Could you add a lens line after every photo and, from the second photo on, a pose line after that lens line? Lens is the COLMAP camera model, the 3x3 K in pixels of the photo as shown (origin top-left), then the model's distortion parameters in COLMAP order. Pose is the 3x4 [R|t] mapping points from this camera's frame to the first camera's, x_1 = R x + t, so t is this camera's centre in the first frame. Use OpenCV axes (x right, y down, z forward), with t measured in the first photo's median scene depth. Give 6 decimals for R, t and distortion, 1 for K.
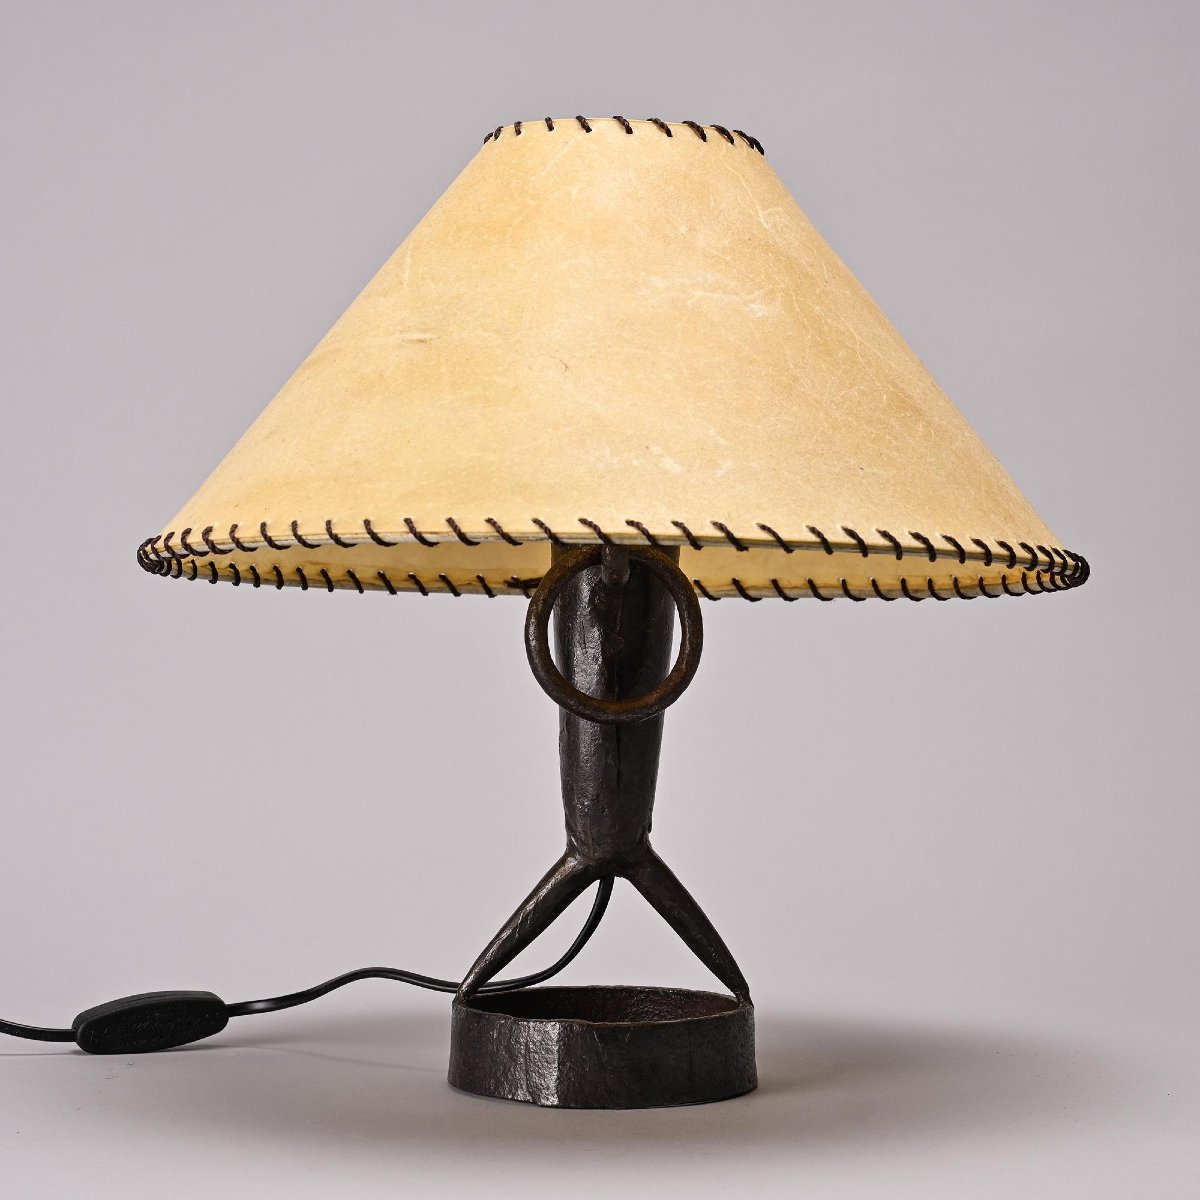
lens RADIAL K [[3938.7, 0, 600.0], [0, 3938.7, 600.0], [0, 0, 1]] dist [0.004649, 0.390848]
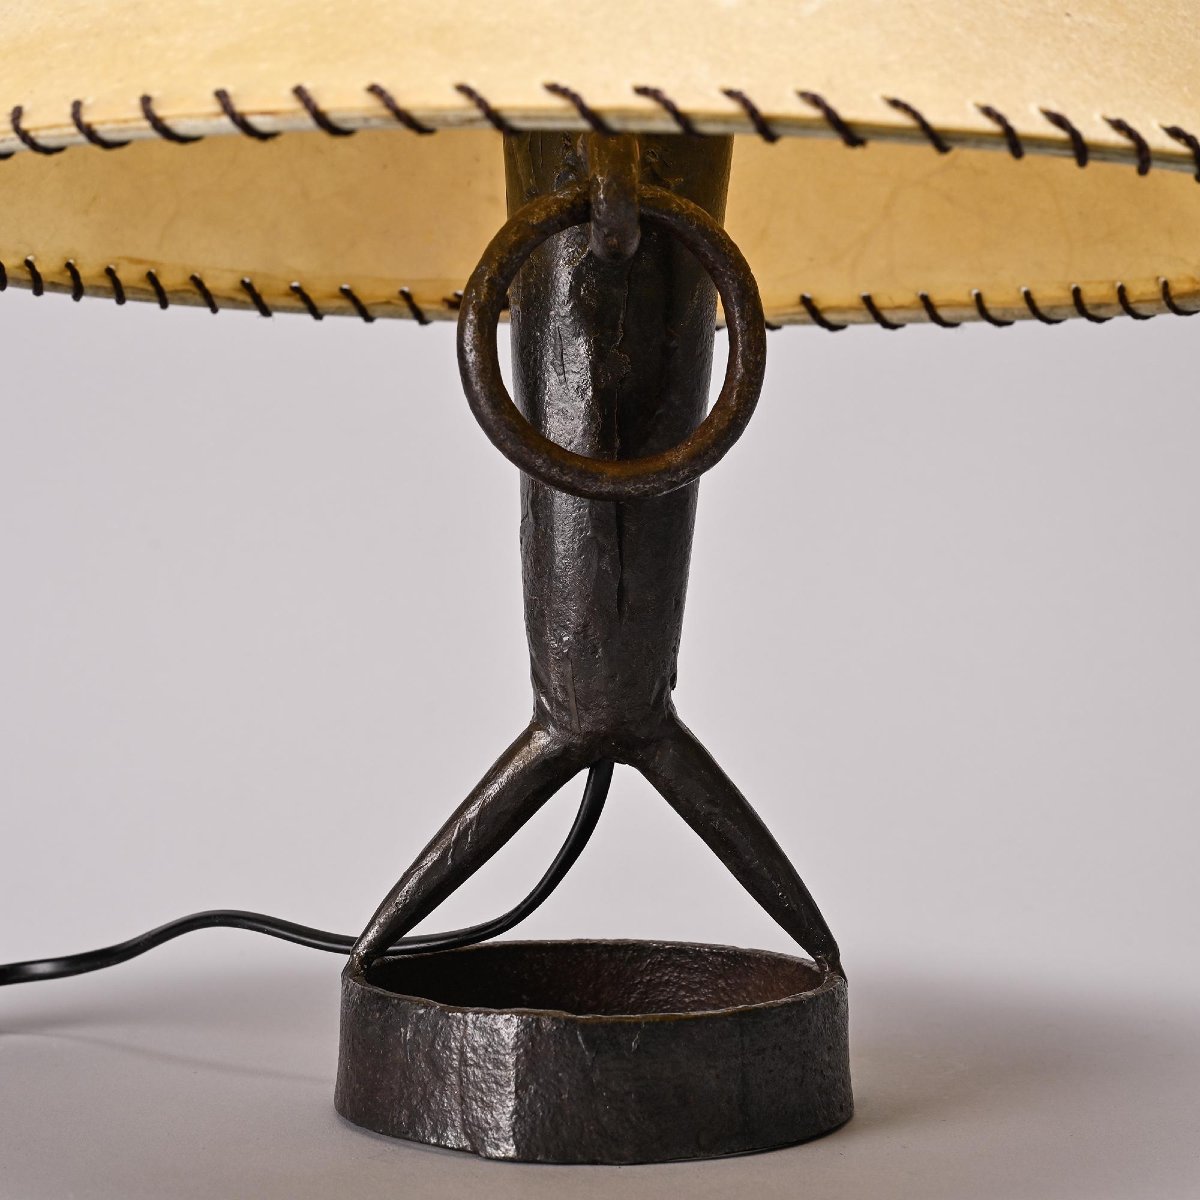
lens RADIAL K [[3971.4, 0, 600.0], [0, 3971.4, 600.0], [0, 0, 1]] dist [0.003850, -0.613486]
pose [[0.999997, 0.000626, -0.002228, 0.002967], [-0.000556, 0.999509, 0.031339, 0.027331], [0.002247, -0.031338, 0.999506, 0.409050]]
